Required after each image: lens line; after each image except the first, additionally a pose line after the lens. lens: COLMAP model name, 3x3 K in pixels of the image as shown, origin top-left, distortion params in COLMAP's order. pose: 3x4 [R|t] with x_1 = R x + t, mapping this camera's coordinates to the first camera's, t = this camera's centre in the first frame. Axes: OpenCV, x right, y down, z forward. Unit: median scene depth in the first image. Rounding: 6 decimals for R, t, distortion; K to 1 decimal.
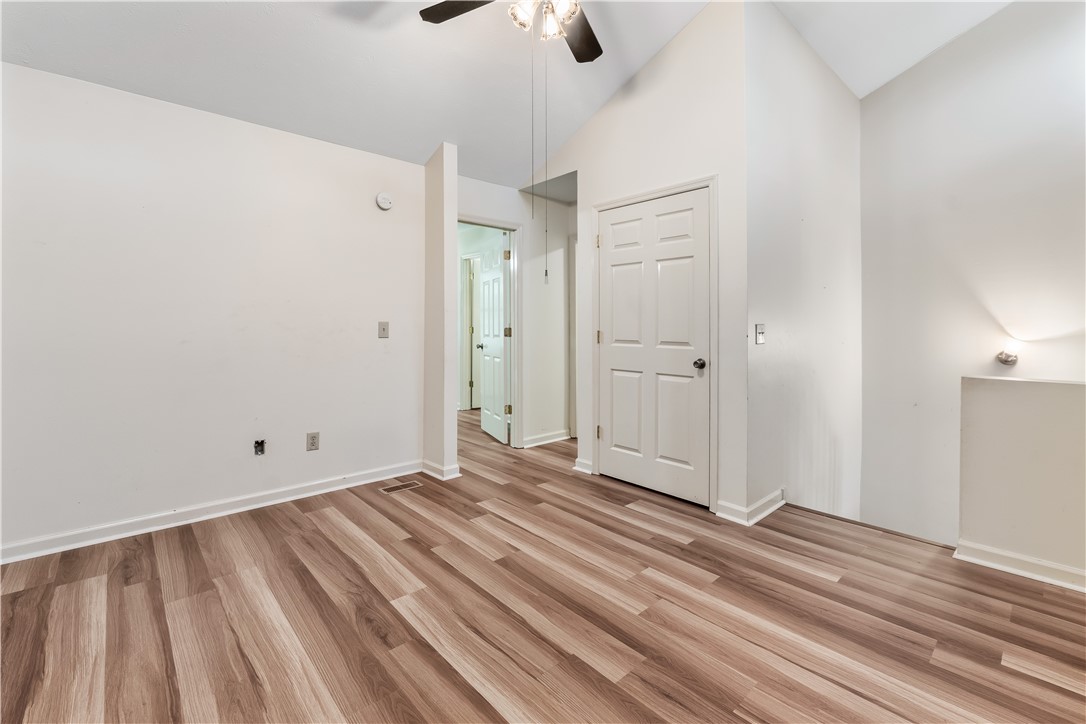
lens RADIAL K [[465.2, 0, 533.3], [0, 465.2, 326.4], [0, 0, 1]] dist [-0.008598, 0.001719]
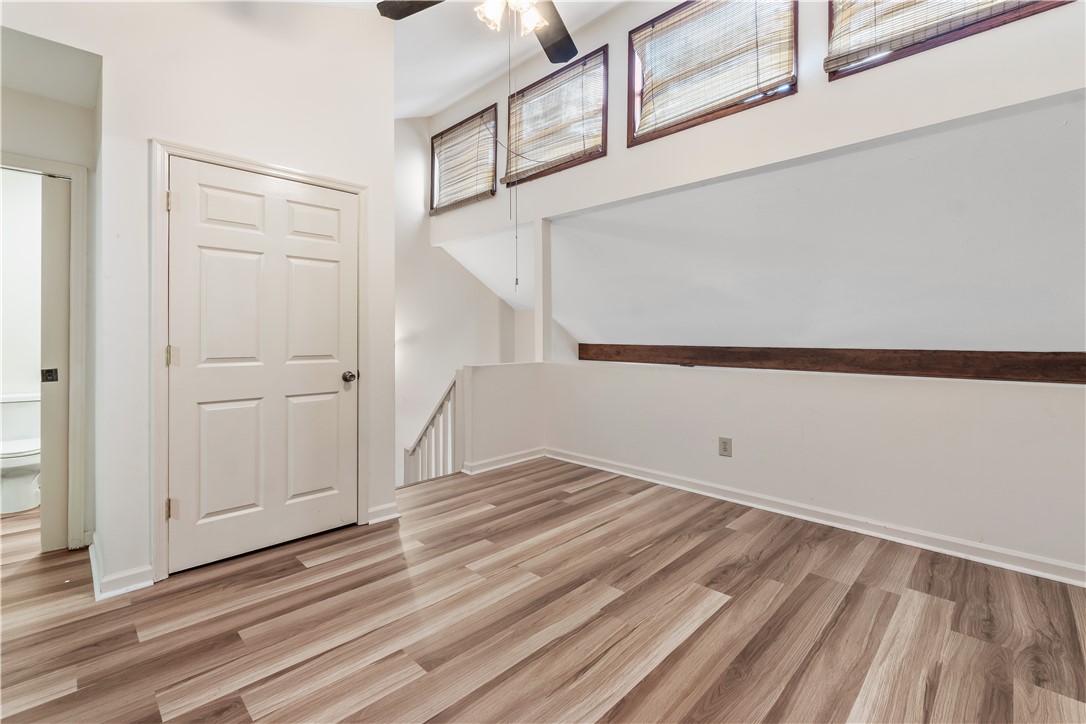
lens RADIAL K [[465.2, 0, 528.9], [0, 465.2, 335.2], [0, 0, 1]] dist [-0.008598, 0.001719]
pose [[-0.029335, -0.001053, 0.999569, -0.718919], [0.002117, 0.999997, 0.001116, -0.005670], [-0.999567, 0.002149, -0.029333, 0.785828]]
